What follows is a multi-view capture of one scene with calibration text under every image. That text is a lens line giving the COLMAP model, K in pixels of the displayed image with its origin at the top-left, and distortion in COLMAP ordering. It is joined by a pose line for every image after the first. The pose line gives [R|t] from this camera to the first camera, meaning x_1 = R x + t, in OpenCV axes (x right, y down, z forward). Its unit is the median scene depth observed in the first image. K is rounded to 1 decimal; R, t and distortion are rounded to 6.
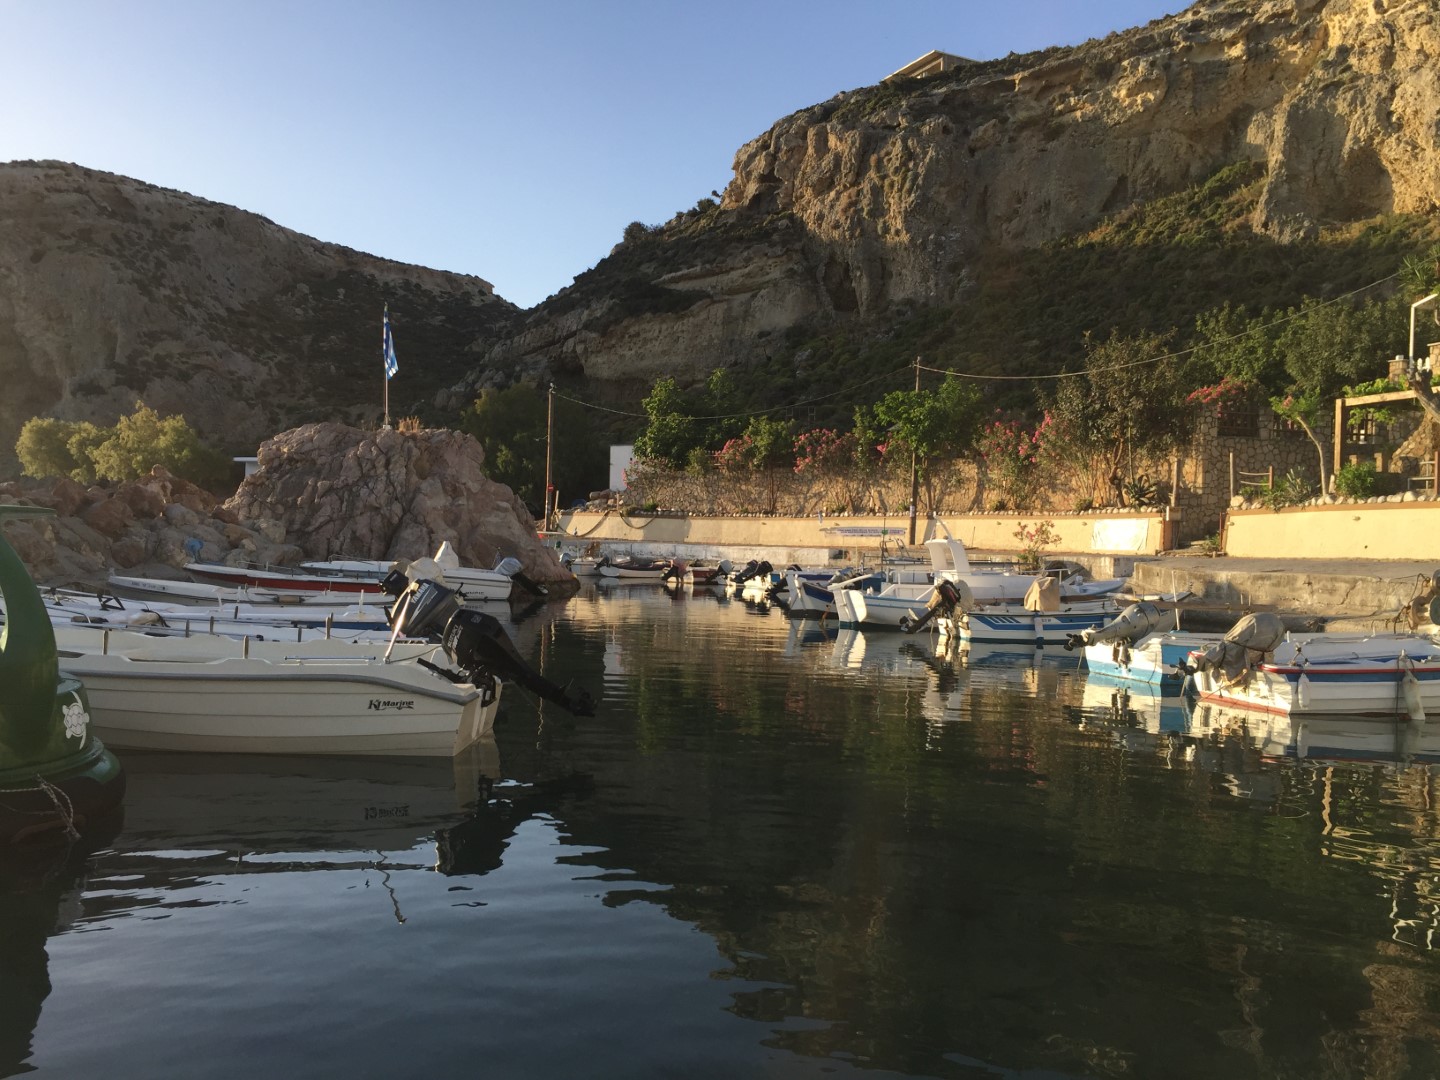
lens RADIAL K [[1220.1, 0, 723.6], [0, 1220.1, 557.1], [0, 0, 1]] dist [0.078805, -0.106425]
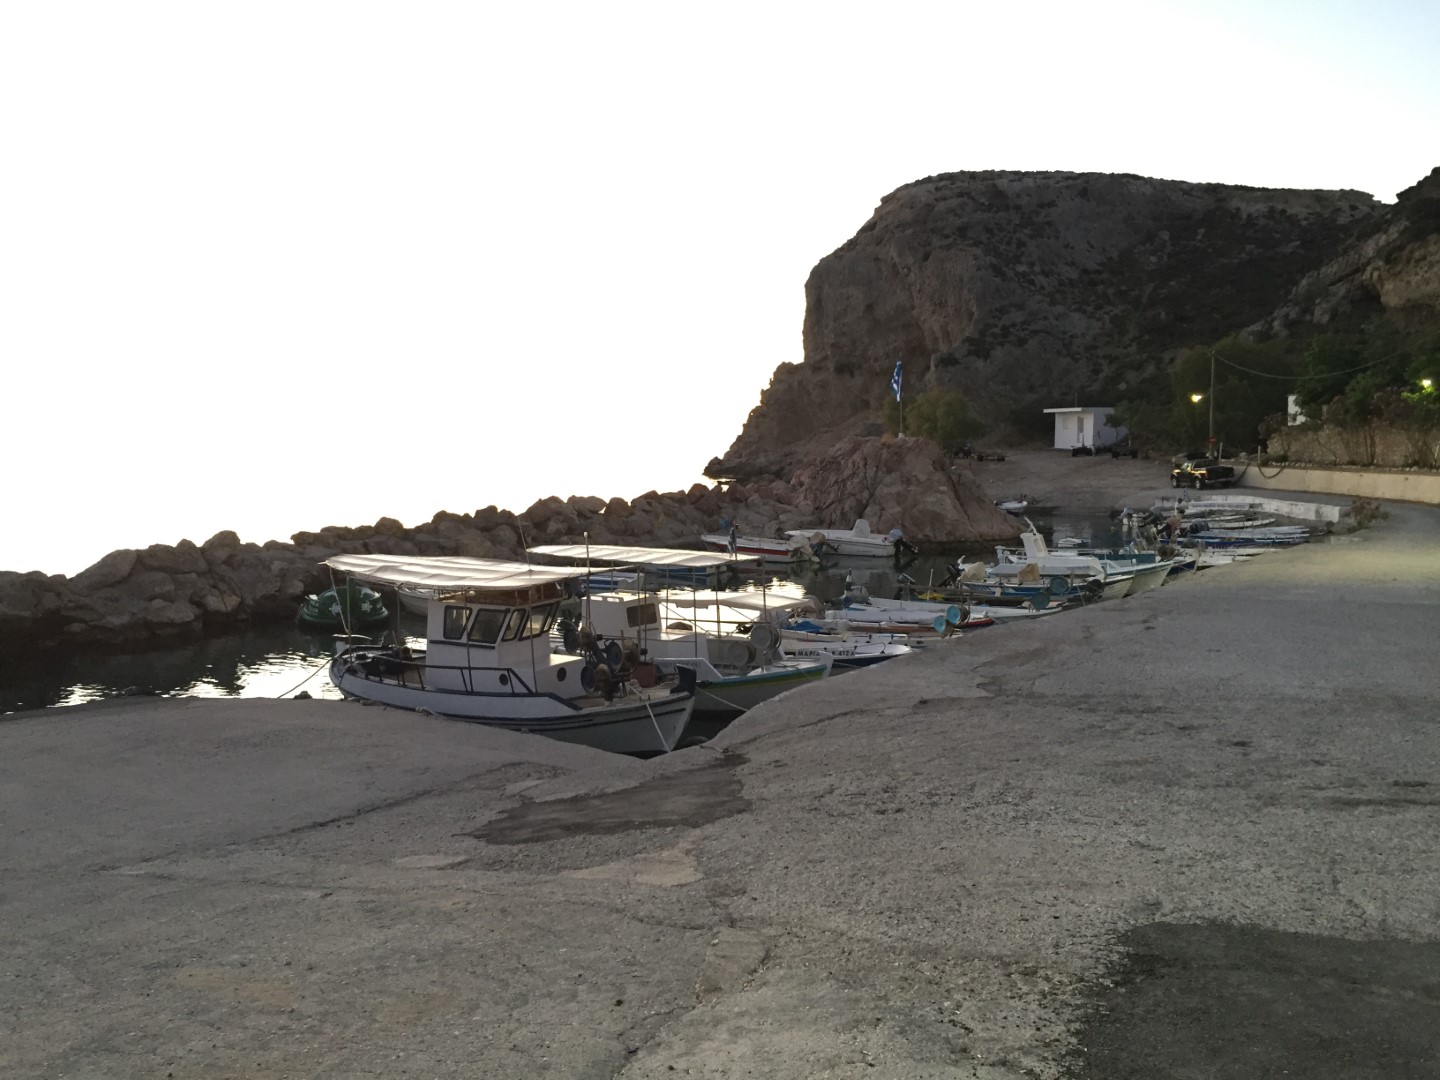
lens RADIAL K [[1220.1, 0, 714.6], [0, 1220.1, 548.5], [0, 0, 1]] dist [0.078805, -0.106425]
pose [[0.709495, 0.030941, -0.704031, 0.307801], [0.014442, 0.998187, 0.058422, -0.028026], [0.704563, -0.051618, 0.707762, -0.113445]]
